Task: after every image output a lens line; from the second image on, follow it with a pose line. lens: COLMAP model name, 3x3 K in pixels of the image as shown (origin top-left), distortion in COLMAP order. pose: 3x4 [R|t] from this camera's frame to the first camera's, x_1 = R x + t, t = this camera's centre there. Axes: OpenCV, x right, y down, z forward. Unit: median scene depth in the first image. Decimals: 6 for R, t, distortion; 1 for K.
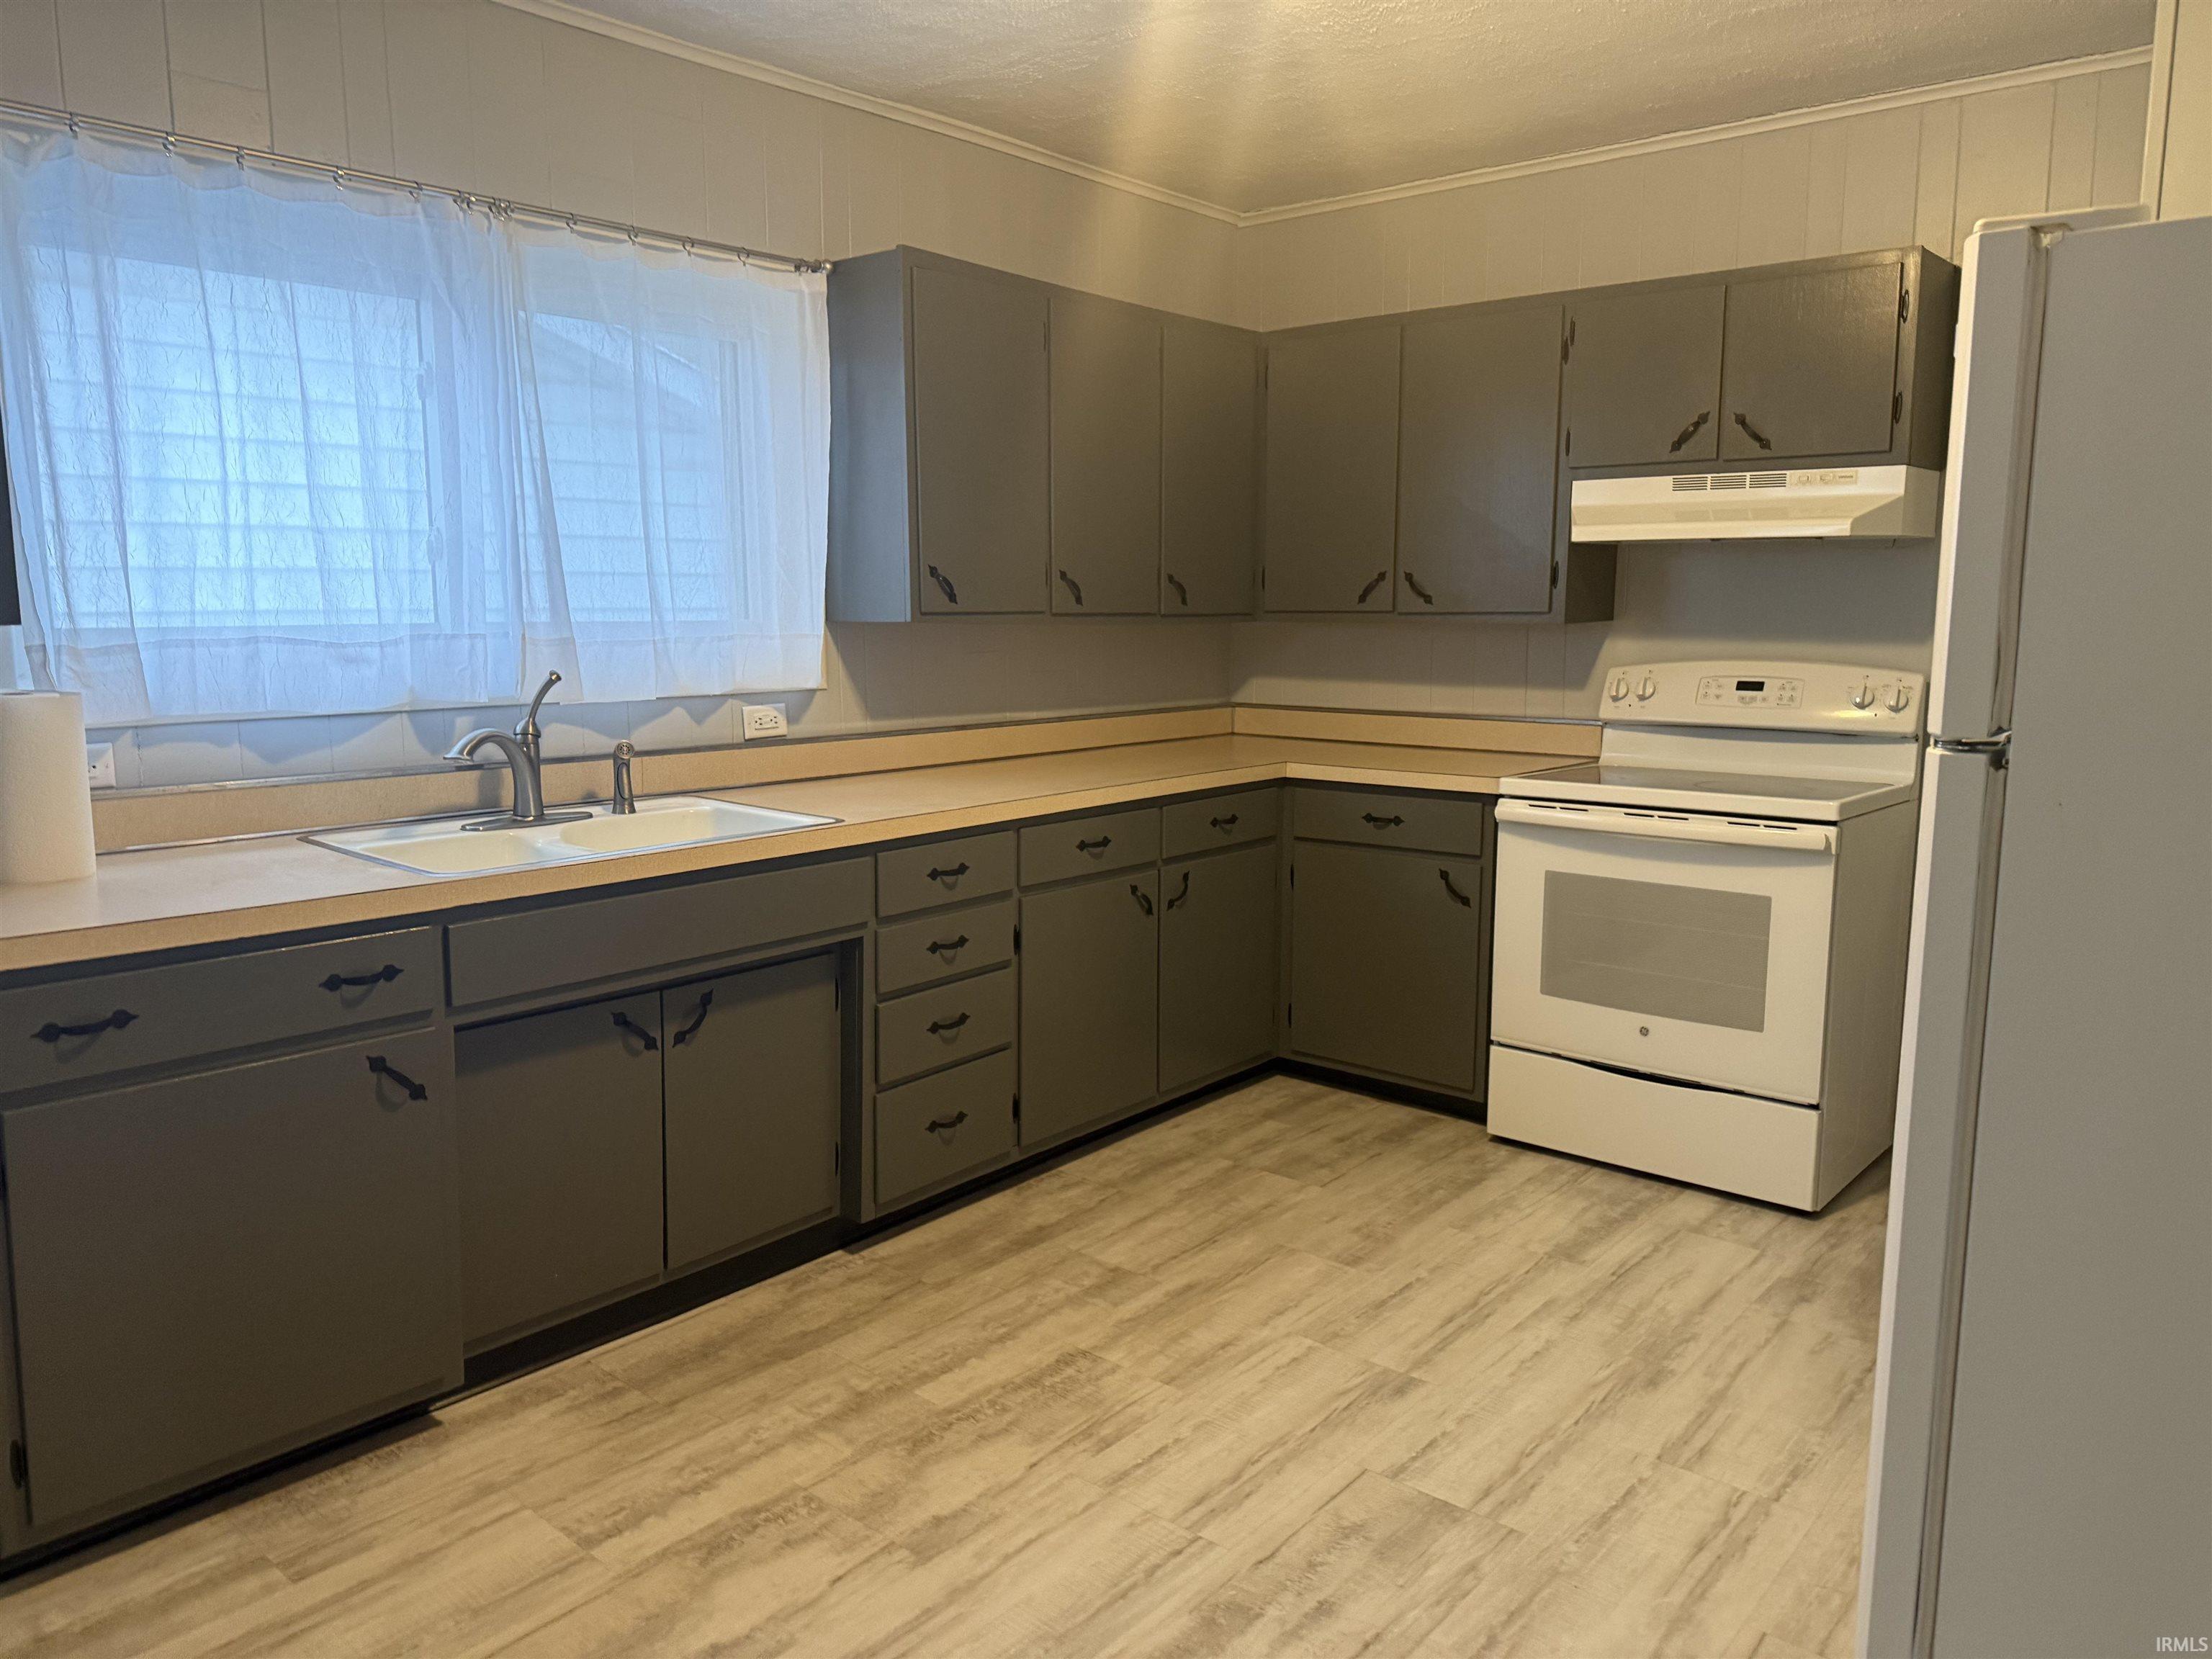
lens RADIAL K [[1557.1, 0, 1072.8], [0, 1557.1, 783.1], [0, 0, 1]] dist [0.075159, -0.094274]
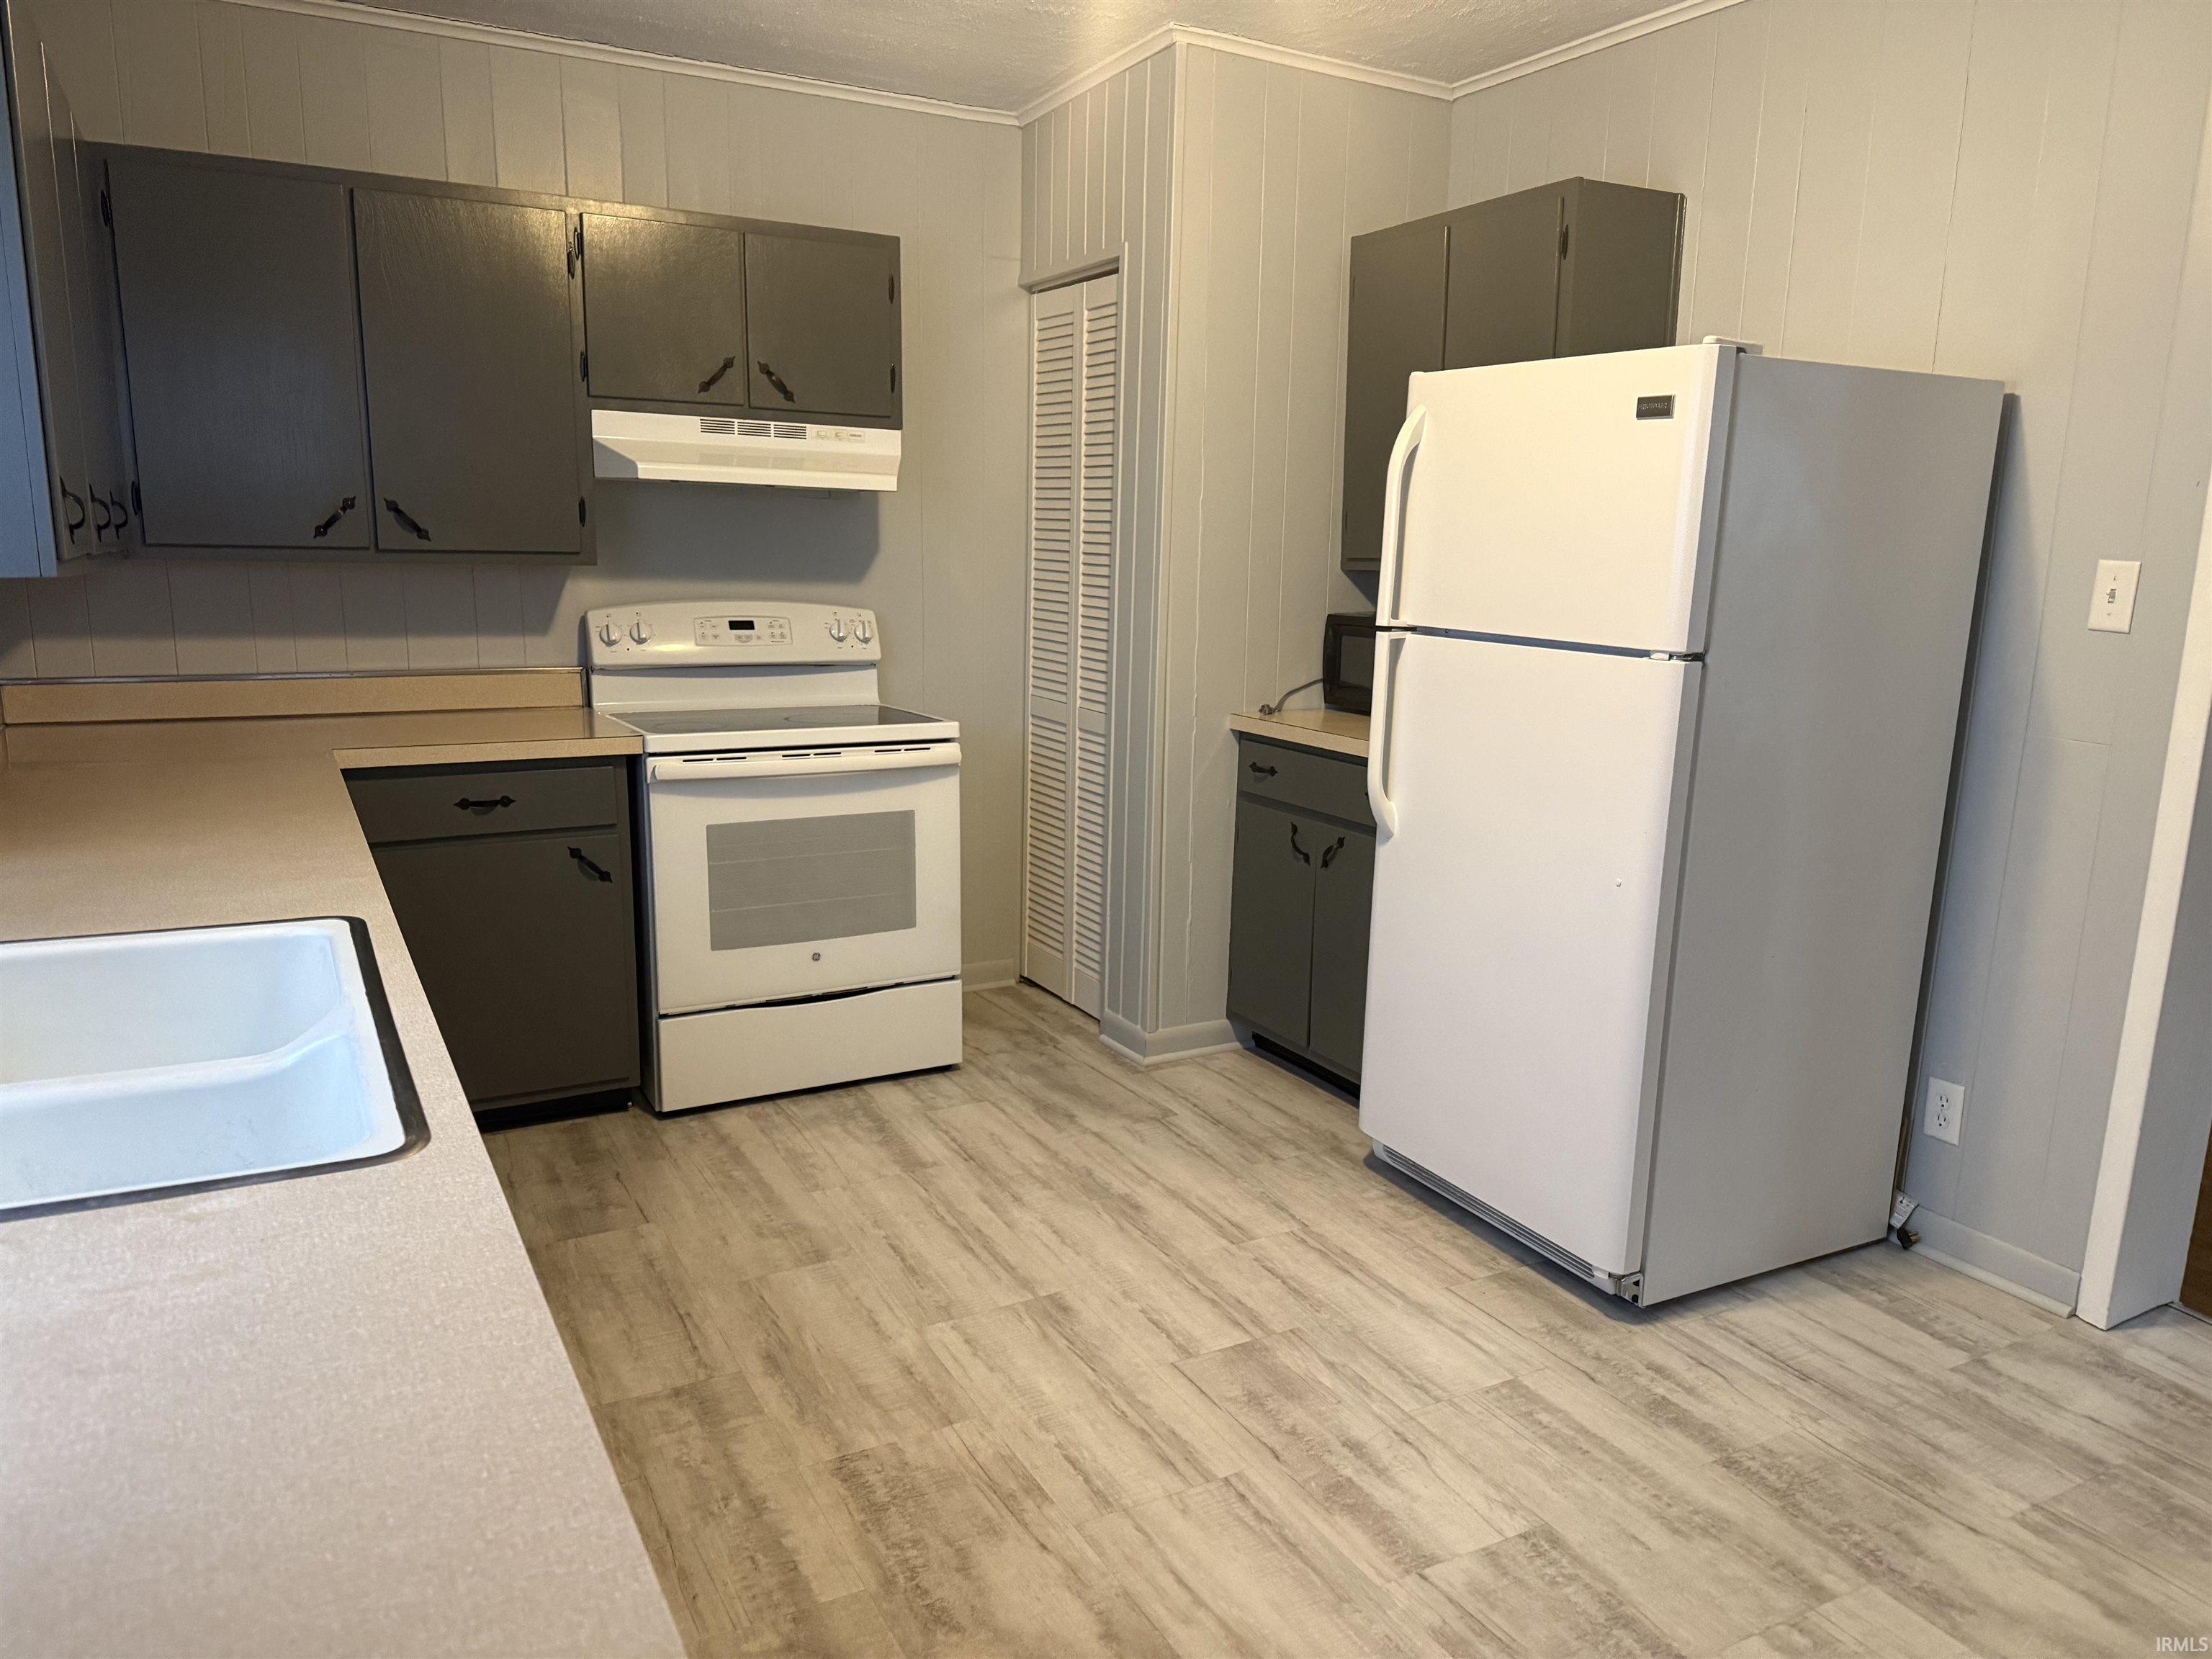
lens RADIAL K [[1557.1, 0, 1108.8], [0, 1557.1, 826.0], [0, 0, 1]] dist [0.075159, -0.094274]
pose [[0.334678, -0.163848, 0.927979, -0.583010], [0.088755, 0.985871, 0.142060, -0.067092], [-0.938143, 0.034818, 0.344492, 0.492194]]
